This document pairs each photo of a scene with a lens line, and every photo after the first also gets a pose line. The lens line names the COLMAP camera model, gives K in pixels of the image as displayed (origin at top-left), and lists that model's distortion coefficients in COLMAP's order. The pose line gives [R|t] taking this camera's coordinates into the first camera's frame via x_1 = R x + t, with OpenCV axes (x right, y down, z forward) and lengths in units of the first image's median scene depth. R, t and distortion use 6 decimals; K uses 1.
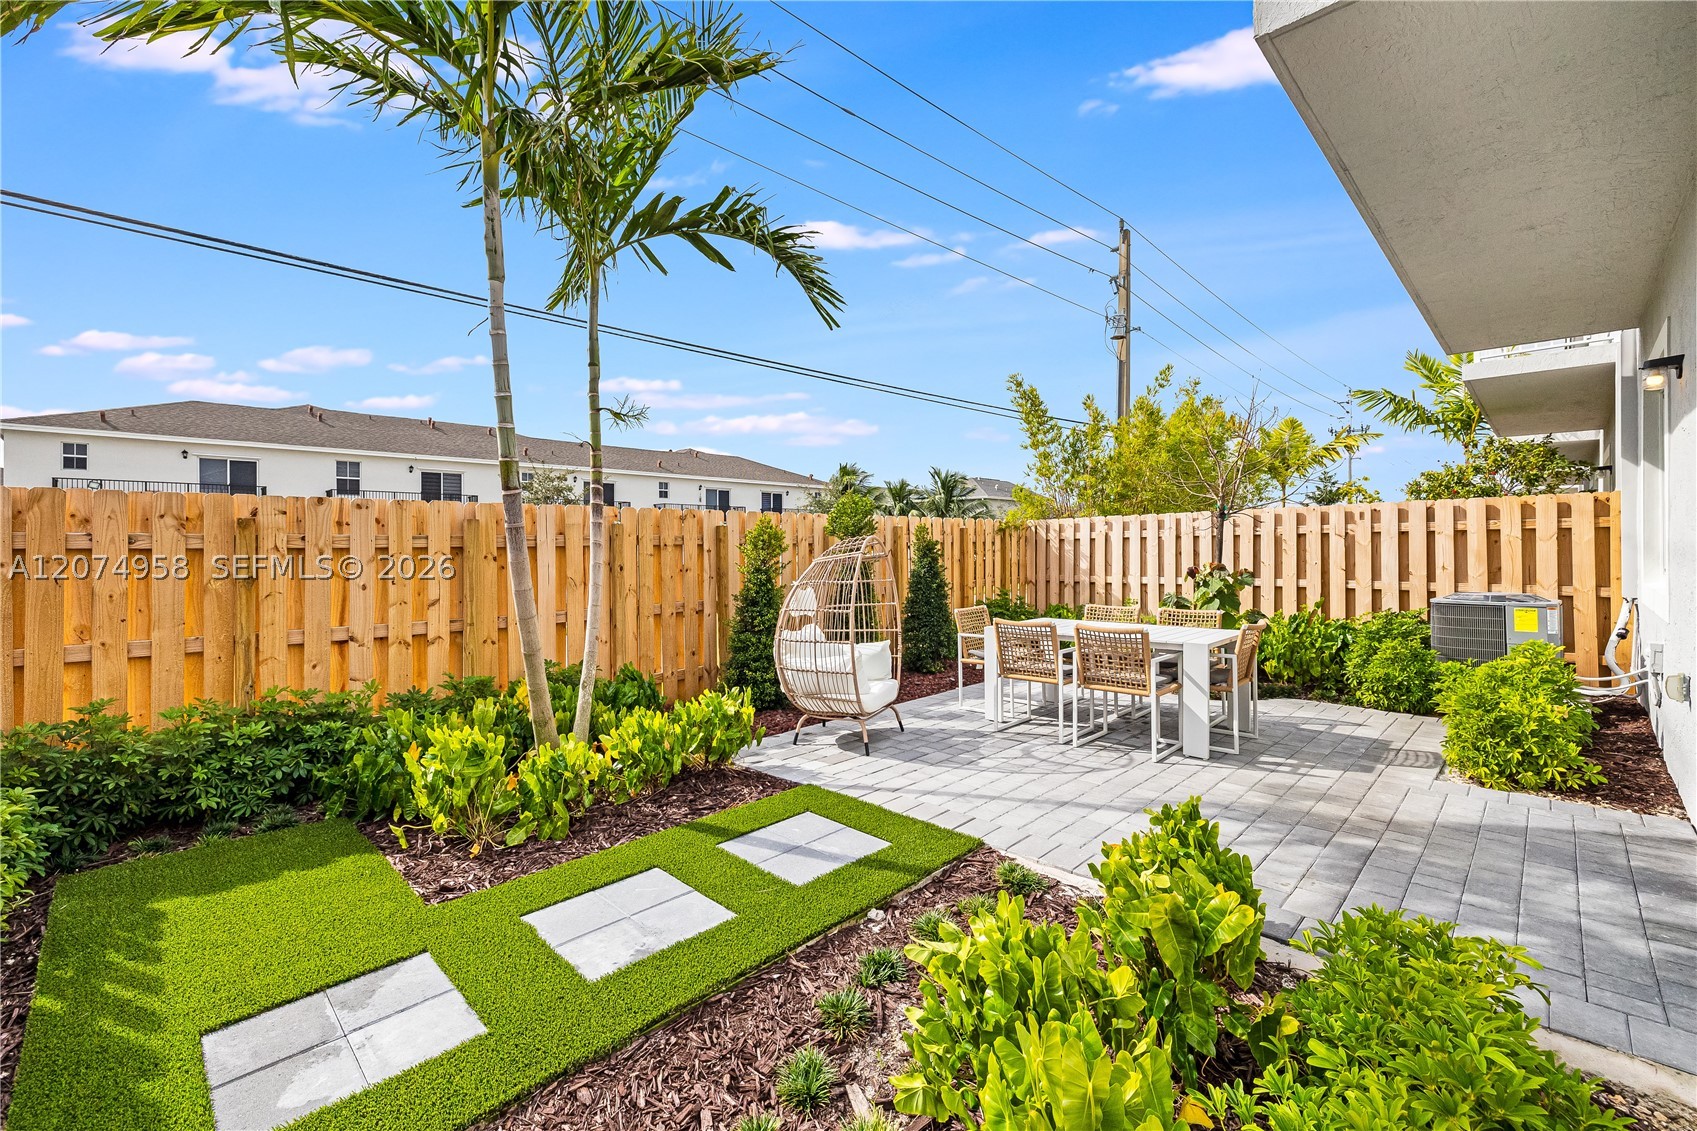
lens RADIAL K [[712.2, 0, 832.9], [0, 712.2, 552.9], [0, 0, 1]] dist [0.006498, 0.000110]
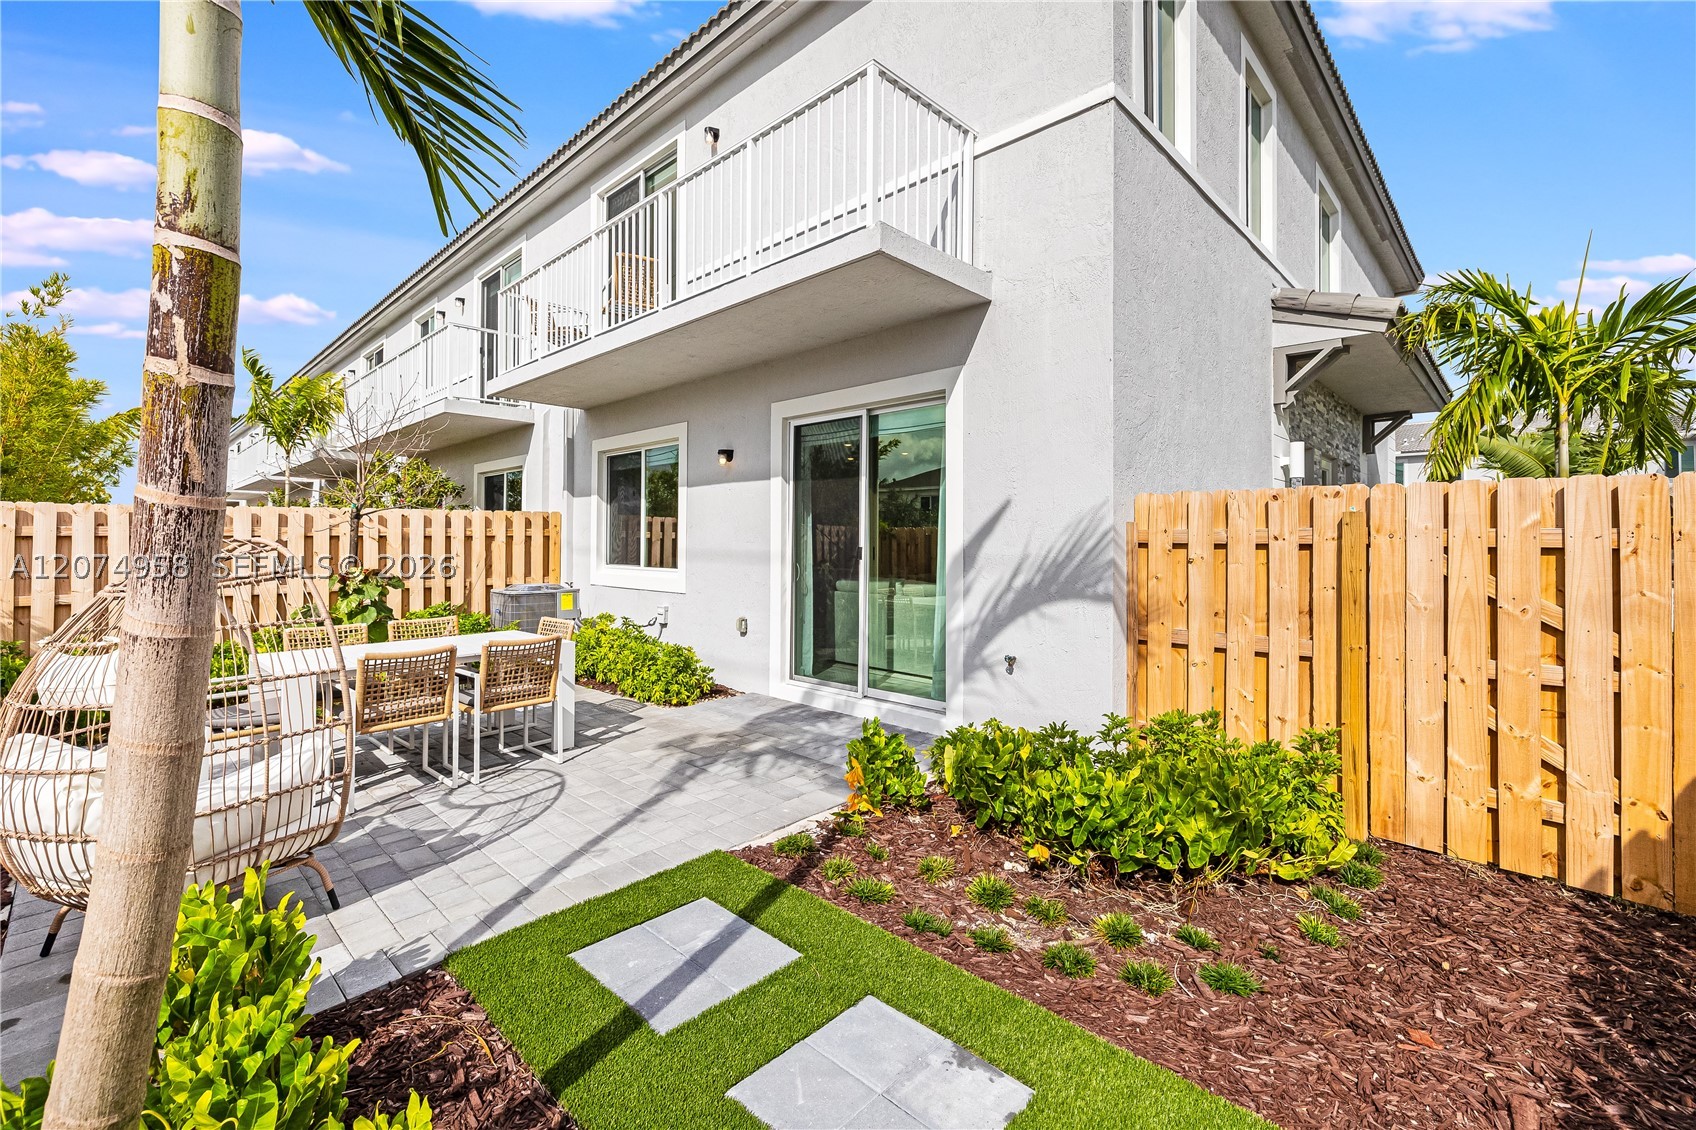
lens RADIAL K [[711.8, 0, 832.4], [0, 711.8, 552.4], [0, 0, 1]] dist [0.006498, 0.000110]
pose [[-0.004702, -0.010459, 0.999934, -0.576369], [0.004766, 0.999934, 0.010482, -0.019811], [-0.999978, 0.004815, -0.004652, 0.613469]]
